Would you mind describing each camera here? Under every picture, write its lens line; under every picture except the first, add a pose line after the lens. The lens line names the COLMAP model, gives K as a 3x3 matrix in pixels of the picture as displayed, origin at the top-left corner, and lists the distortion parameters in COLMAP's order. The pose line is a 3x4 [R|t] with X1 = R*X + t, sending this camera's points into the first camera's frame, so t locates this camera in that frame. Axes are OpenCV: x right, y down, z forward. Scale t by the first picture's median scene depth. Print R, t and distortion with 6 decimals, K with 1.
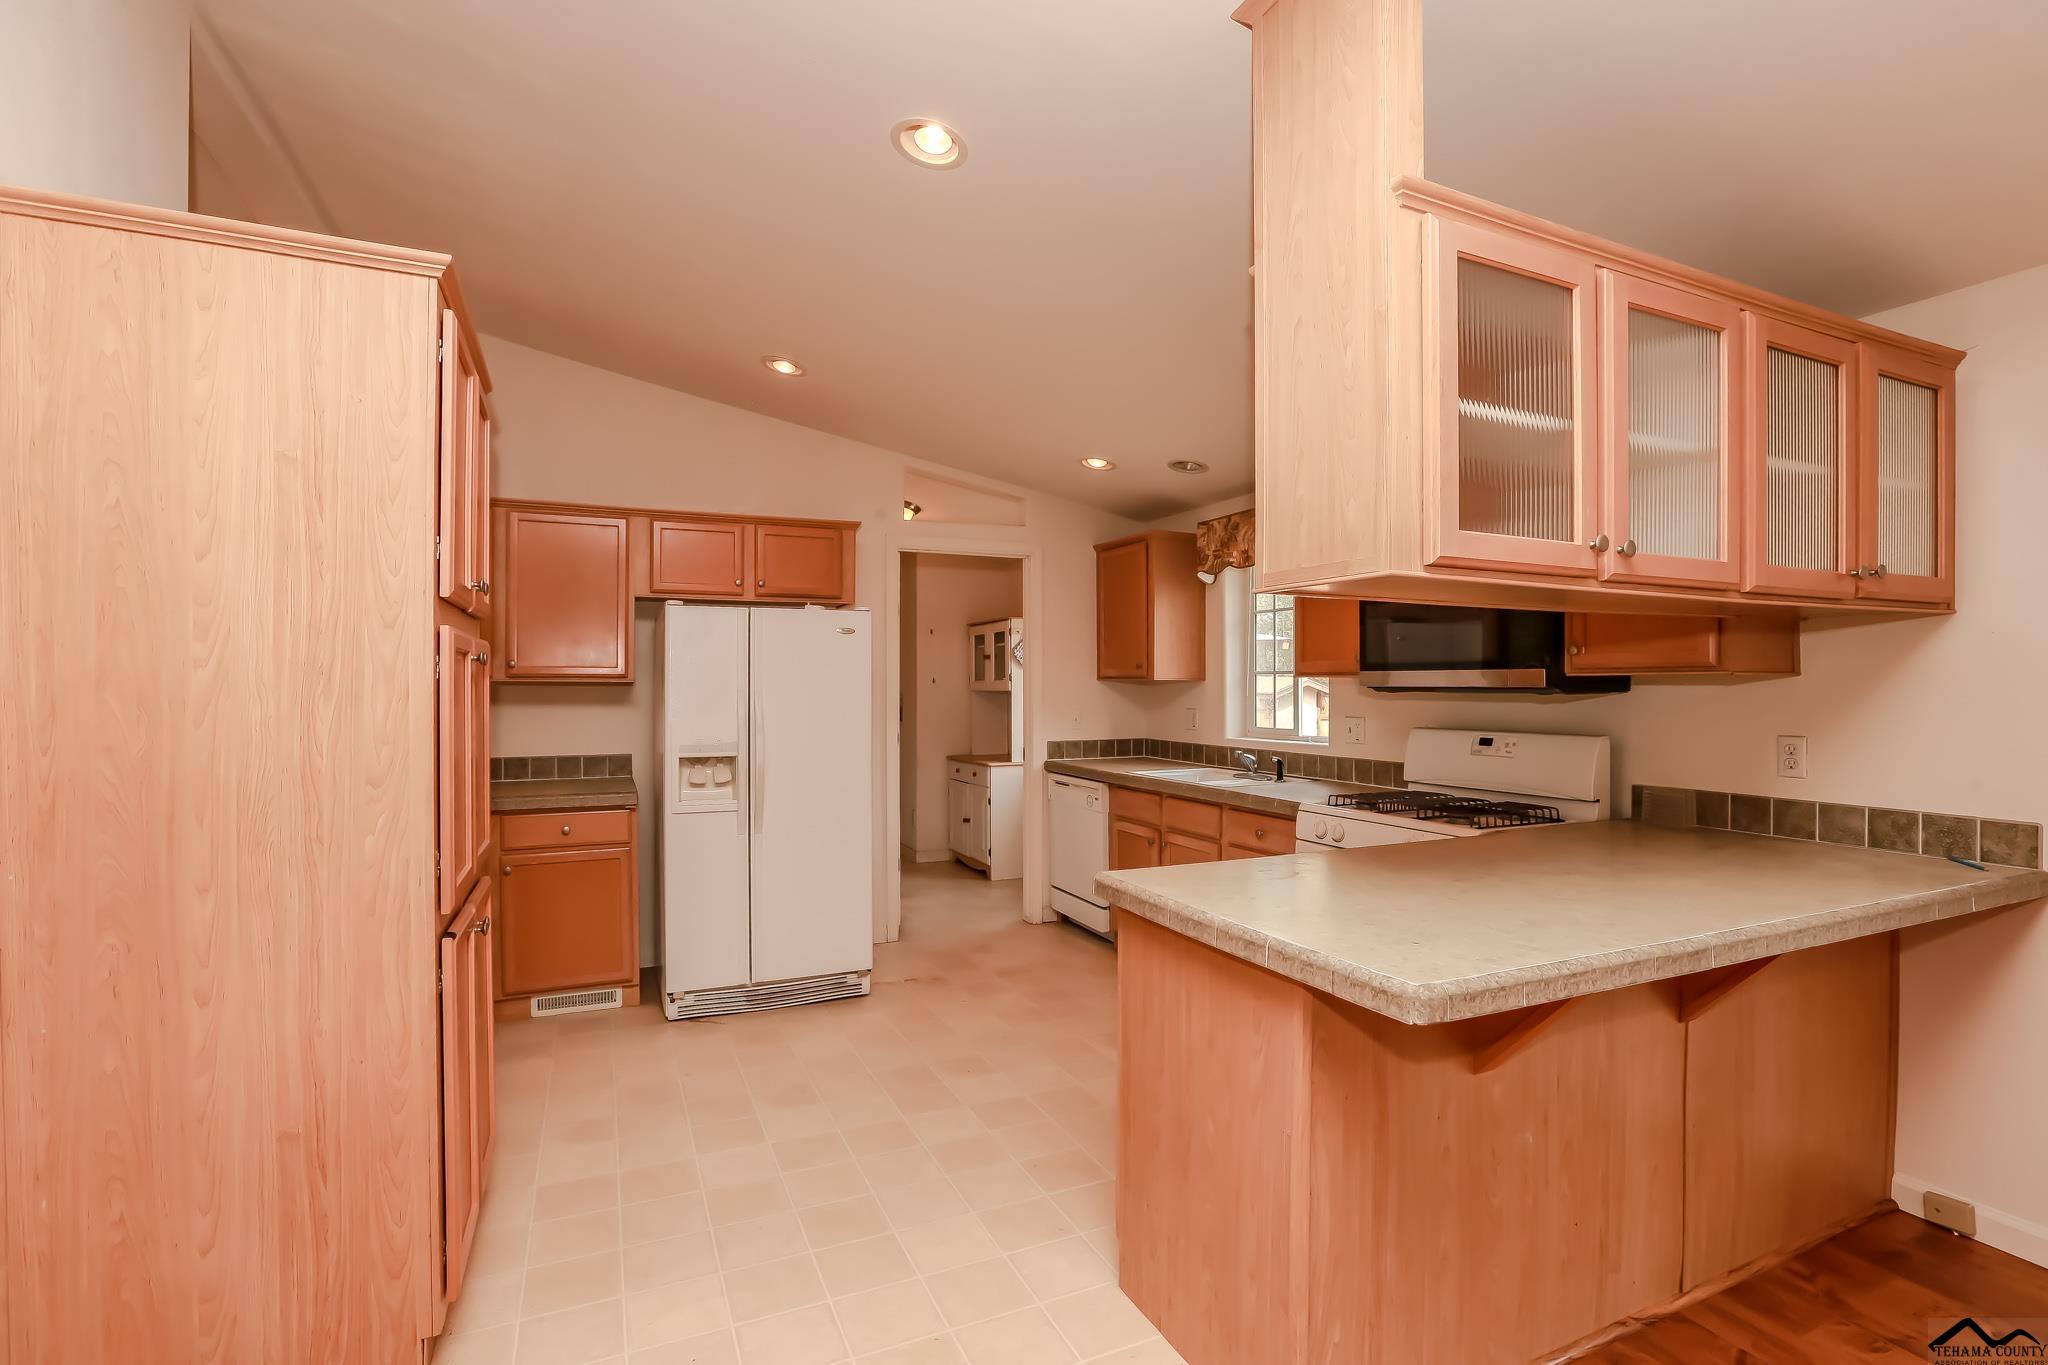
lens RADIAL K [[941.5, 0, 1030.3], [0, 941.5, 687.9], [0, 0, 1]] dist [-0.041448, 0.011921]
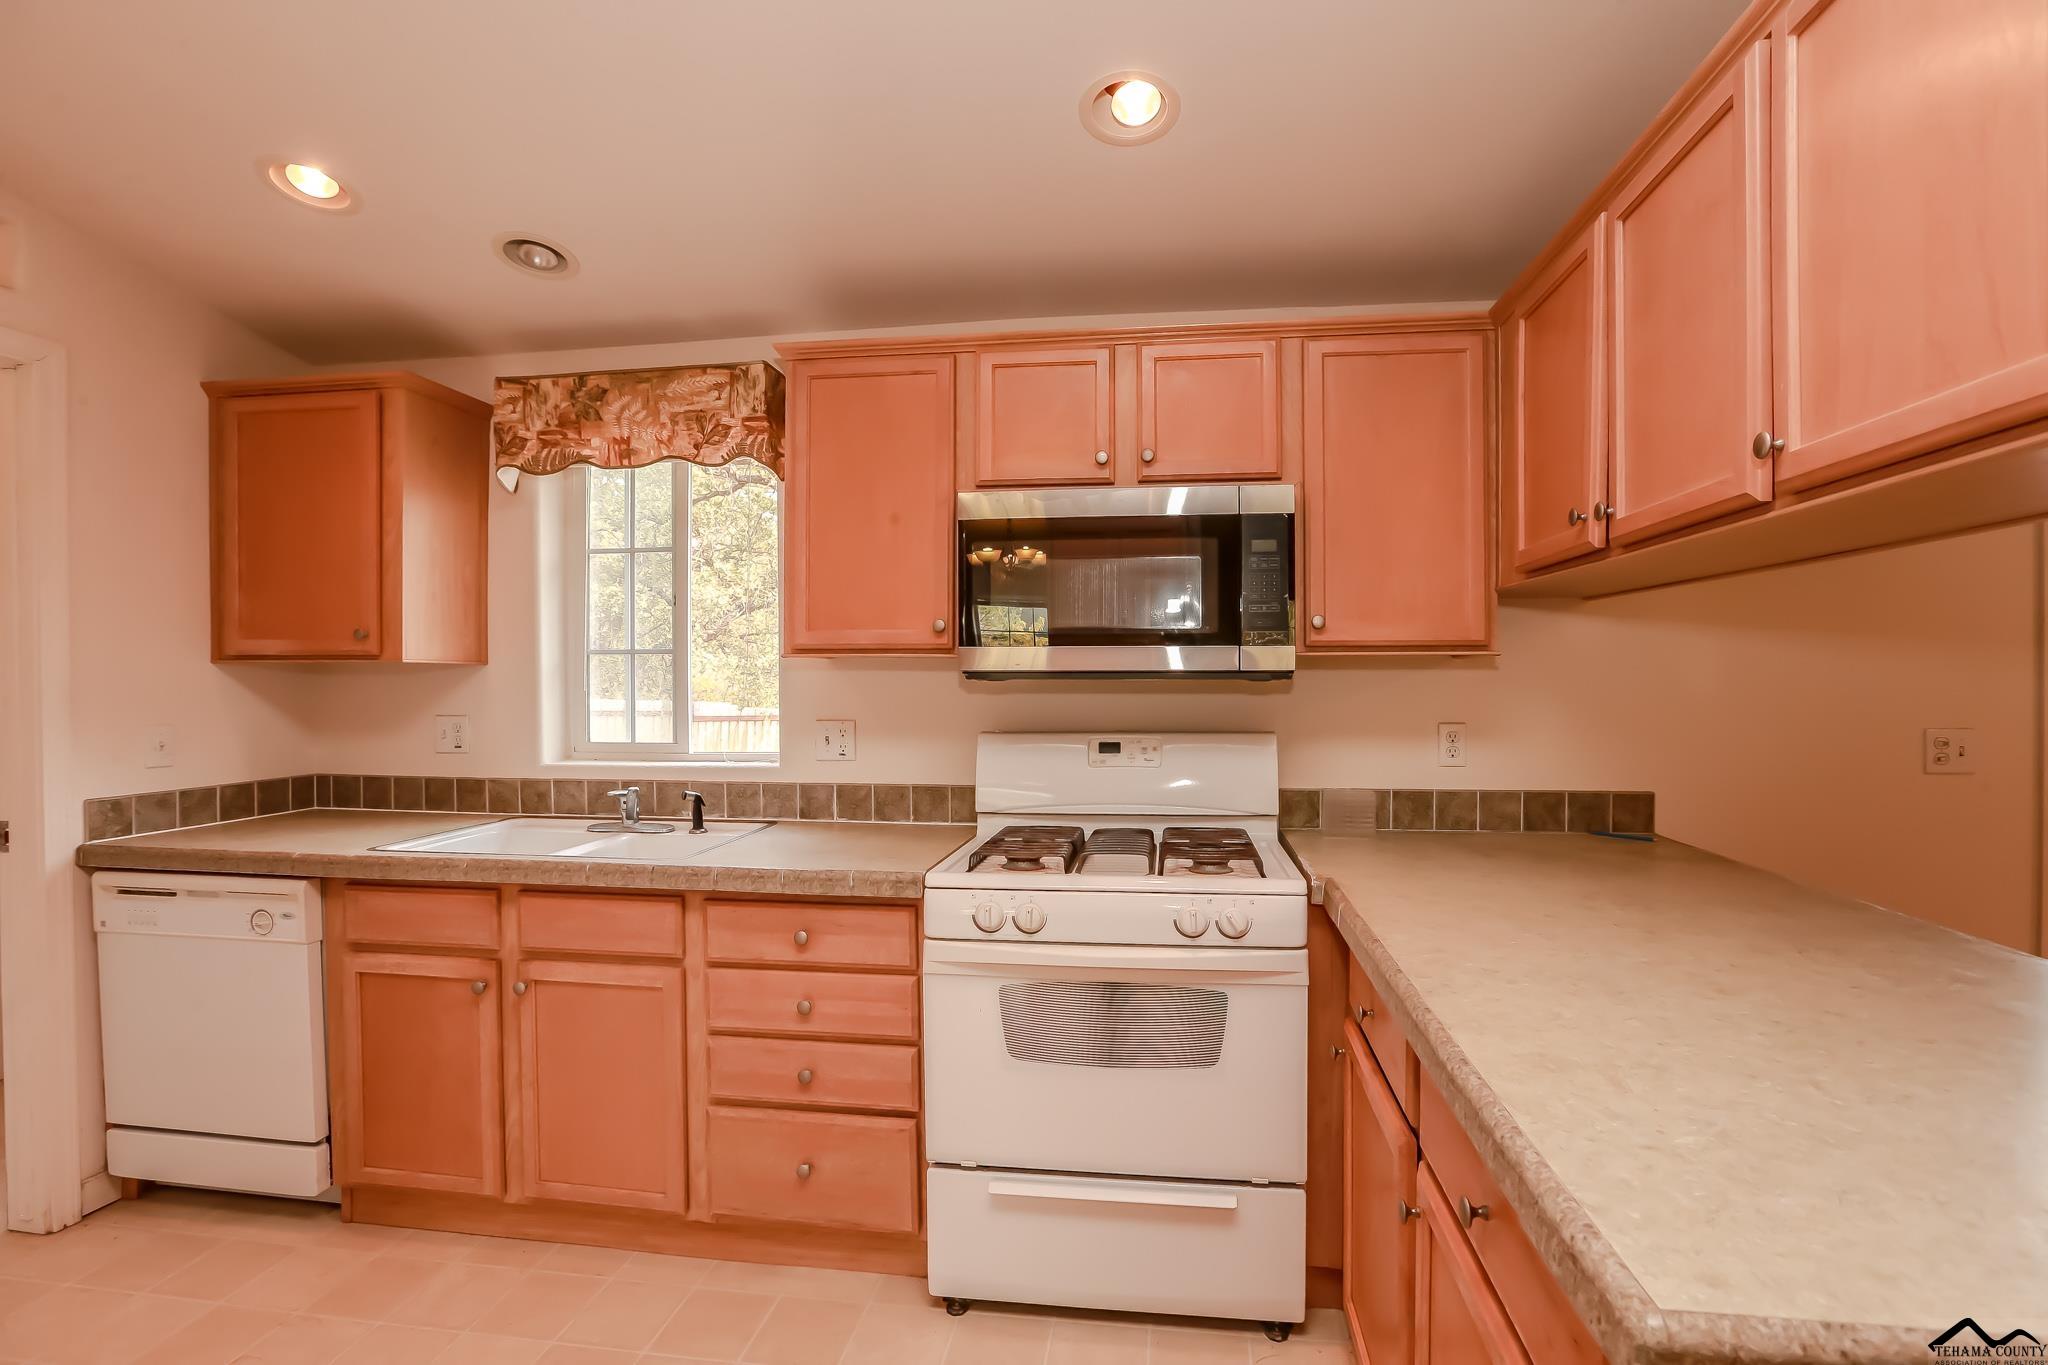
lens RADIAL K [[941.5, 0, 1030.3], [0, 941.5, 687.9], [0, 0, 1]] dist [-0.041448, 0.011921]
pose [[0.540785, -0.008826, 0.841115, -0.117256], [0.005289, 0.999961, 0.007092, 0.004148], [-0.841144, 0.000613, 0.540811, 0.469112]]
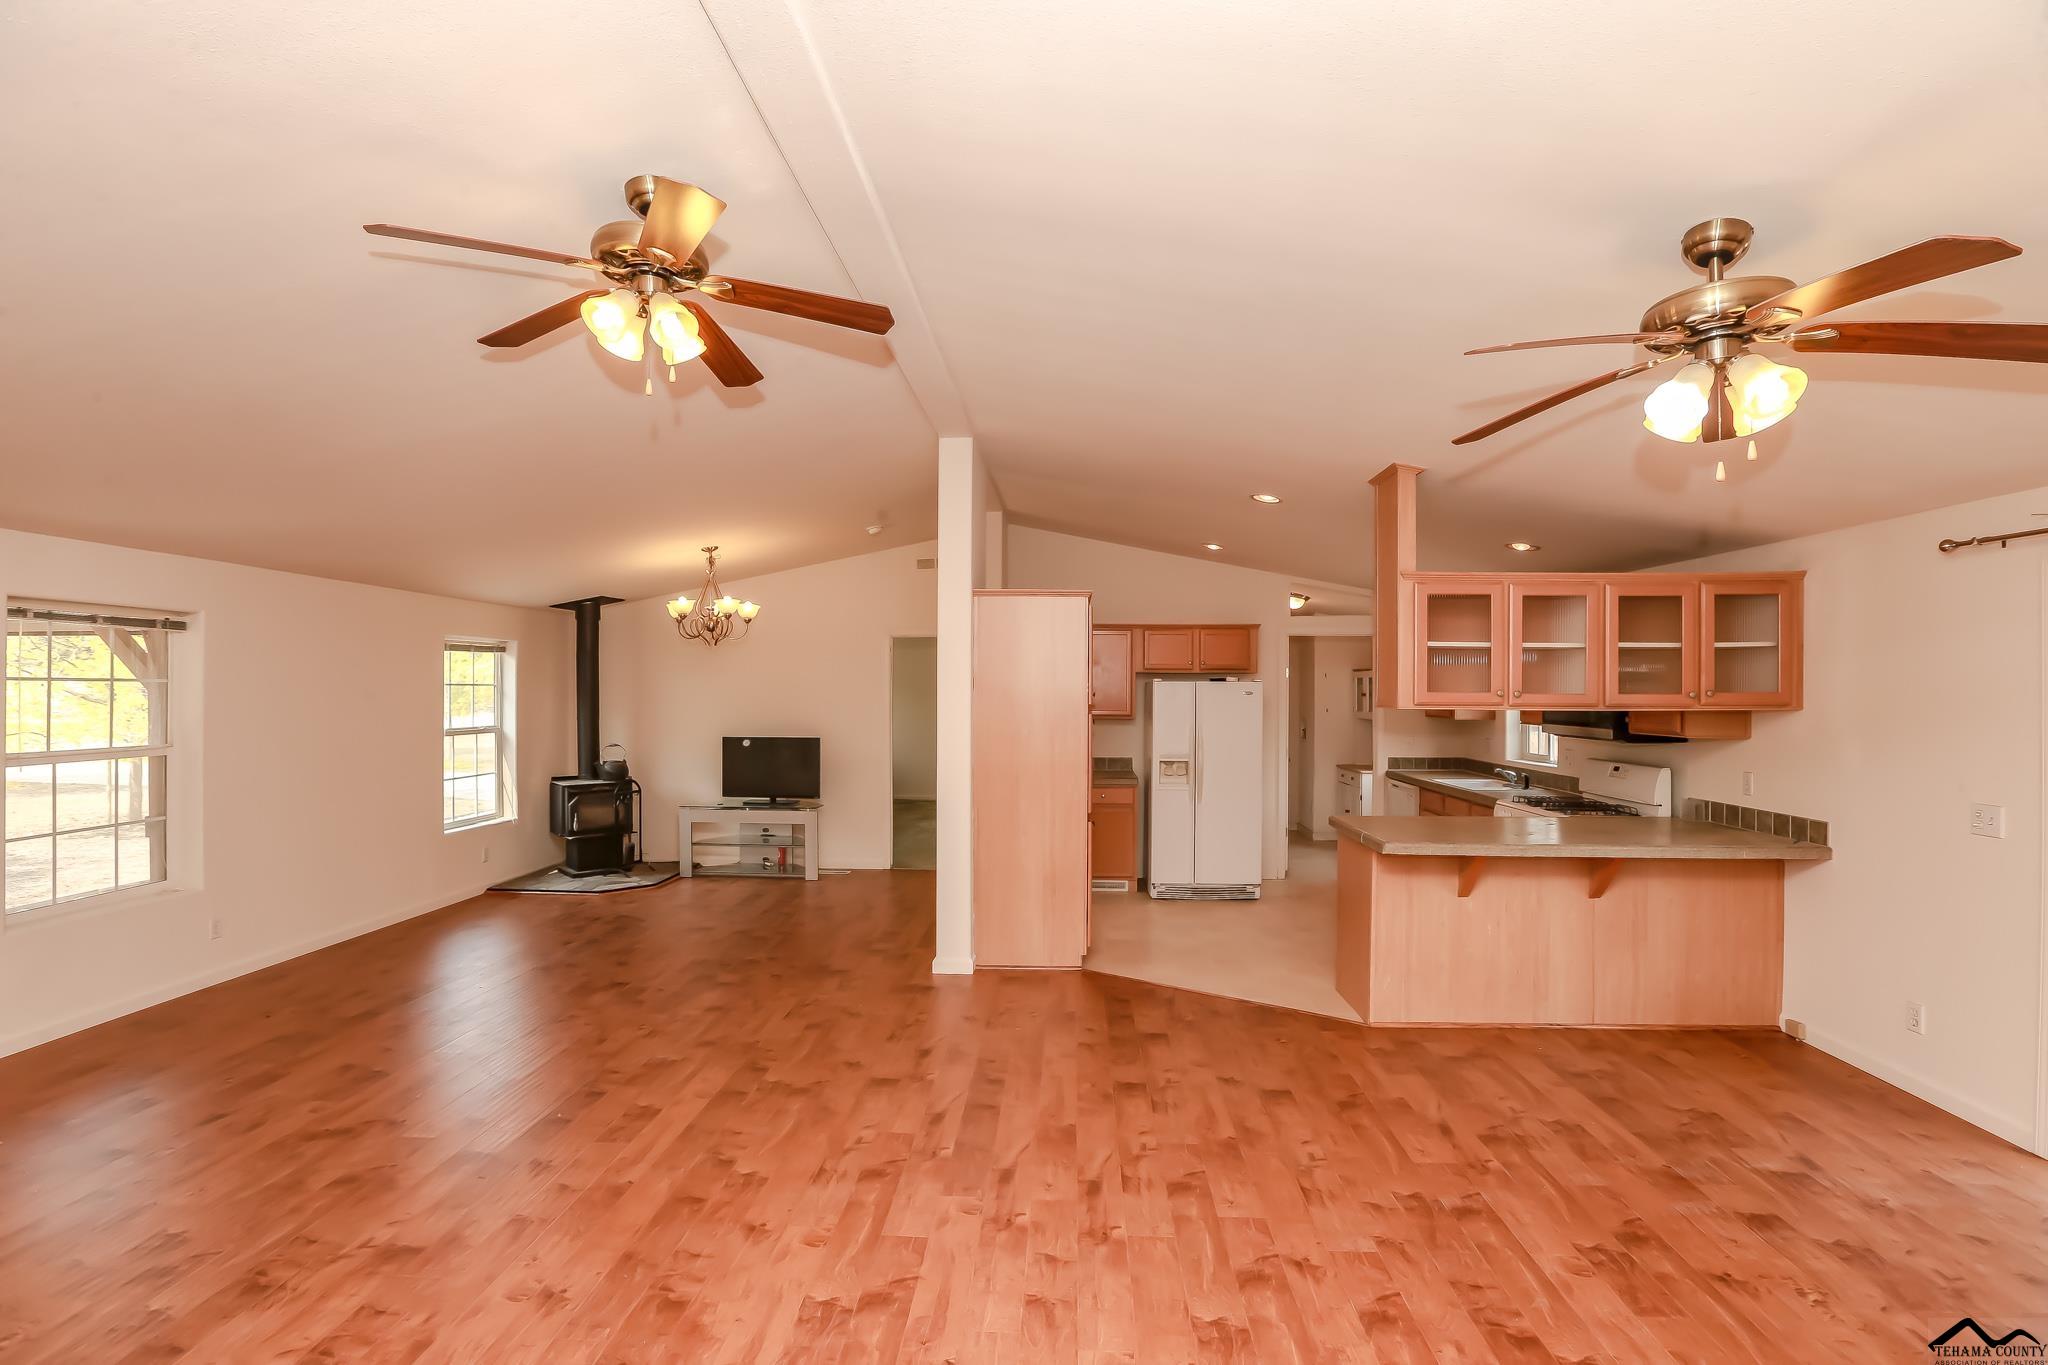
lens RADIAL K [[916.6, 0, 1083.5], [0, 916.6, 688.0], [0, 0, 1]] dist [-0.022720, 0.000977]
pose [[0.910234, 0.003641, -0.414079, 0.210898], [-0.006164, 0.999970, -0.004757, -0.052076], [0.414049, 0.006882, 0.910228, -0.626017]]
